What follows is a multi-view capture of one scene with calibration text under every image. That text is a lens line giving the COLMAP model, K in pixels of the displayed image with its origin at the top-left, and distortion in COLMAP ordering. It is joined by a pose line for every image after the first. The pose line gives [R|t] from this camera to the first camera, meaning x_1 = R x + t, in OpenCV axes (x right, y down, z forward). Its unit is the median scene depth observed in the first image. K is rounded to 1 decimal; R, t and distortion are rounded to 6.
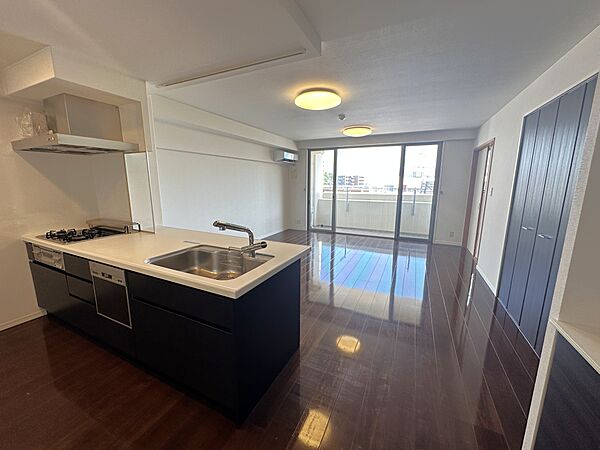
lens RADIAL K [[240.2, 0, 300.6], [0, 240.2, 224.5], [0, 0, 1]] dist [-0.006712, 0.000717]
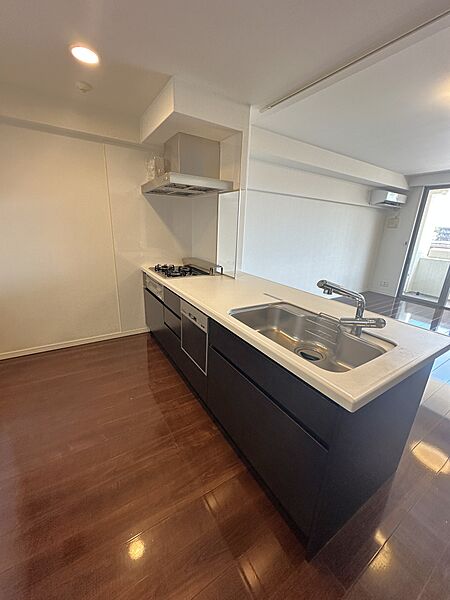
lens RADIAL K [[240.2, 0, 224.7], [0, 240.2, 299.9], [0, 0, 1]] dist [-0.006712, 0.000717]
pose [[0.843577, 0.185222, -0.504054, -0.152237], [-0.130267, 0.981180, 0.142537, -0.013521], [0.520968, -0.054579, 0.851829, 0.162841]]
